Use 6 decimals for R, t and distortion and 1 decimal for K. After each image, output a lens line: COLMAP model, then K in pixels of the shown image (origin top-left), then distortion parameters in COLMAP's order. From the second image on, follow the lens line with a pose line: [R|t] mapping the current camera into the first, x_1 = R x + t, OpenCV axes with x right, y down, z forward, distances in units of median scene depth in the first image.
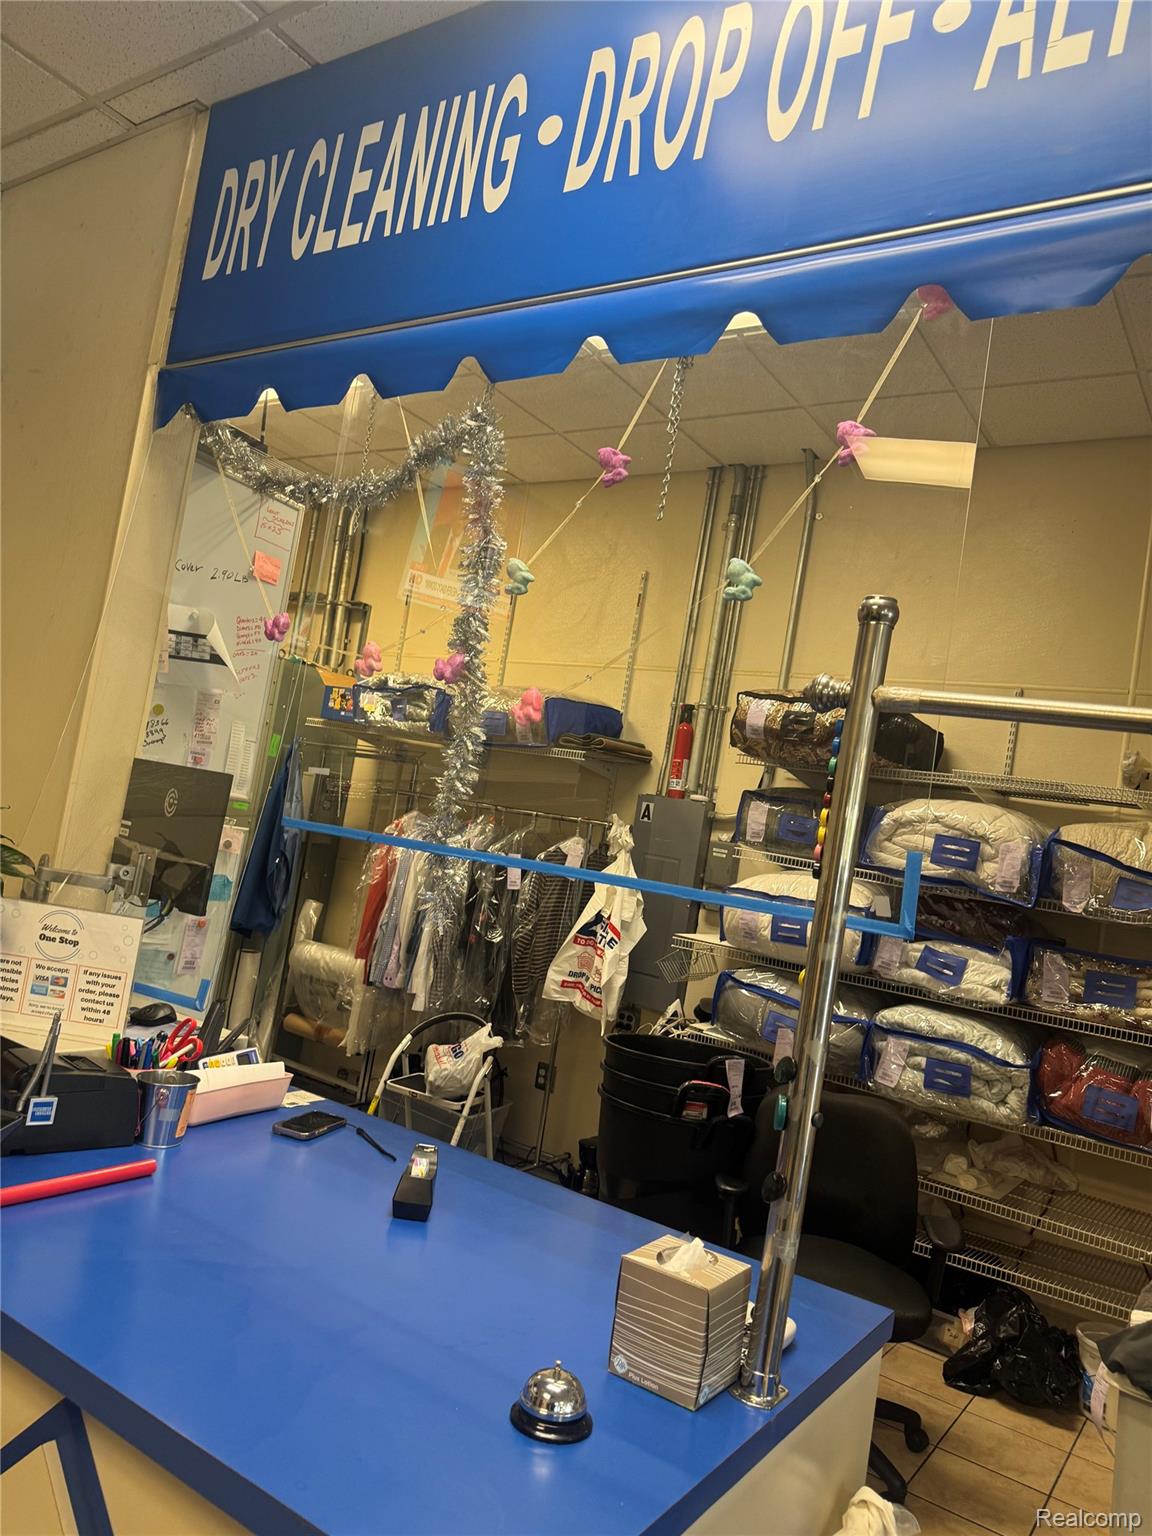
lens RADIAL K [[1086.1, 0, 573.9], [0, 1086.1, 773.8], [0, 0, 1]] dist [0.057720, -0.073386]
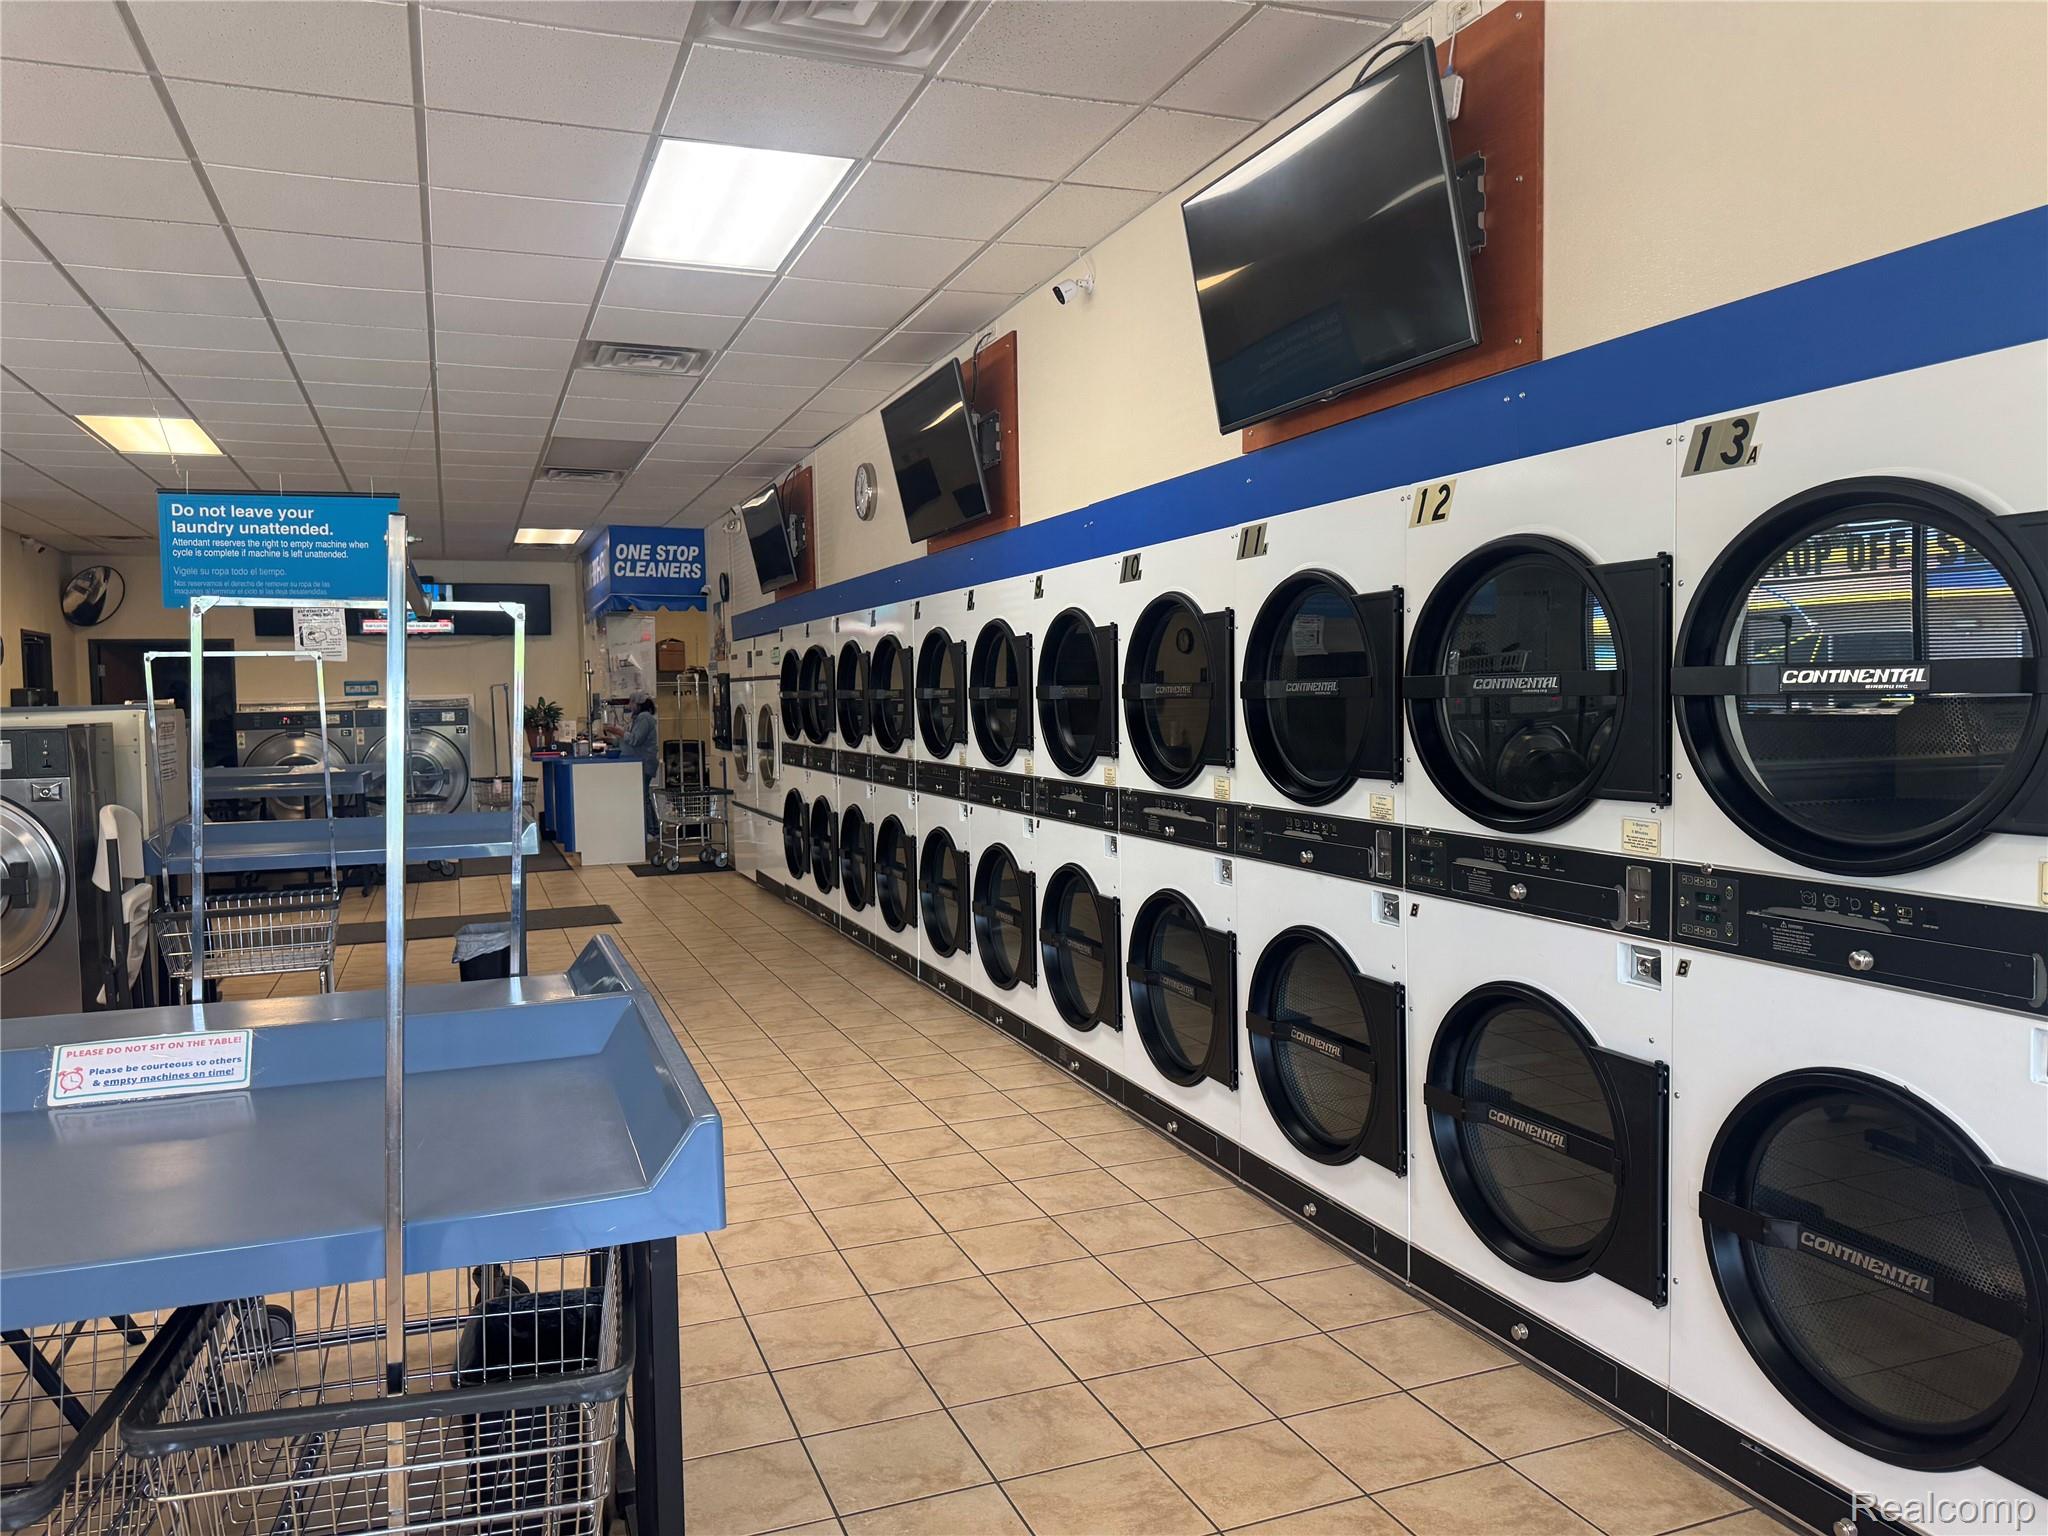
lens RADIAL K [[1448.2, 0, 1036.0], [0, 1448.2, 768.5], [0, 0, 1]] dist [0.057720, -0.073386]
pose [[0.810242, -0.140848, -0.568920, 3.352135], [0.181315, 0.983314, 0.014785, 0.400866], [0.557345, -0.115133, 0.822260, -2.269564]]
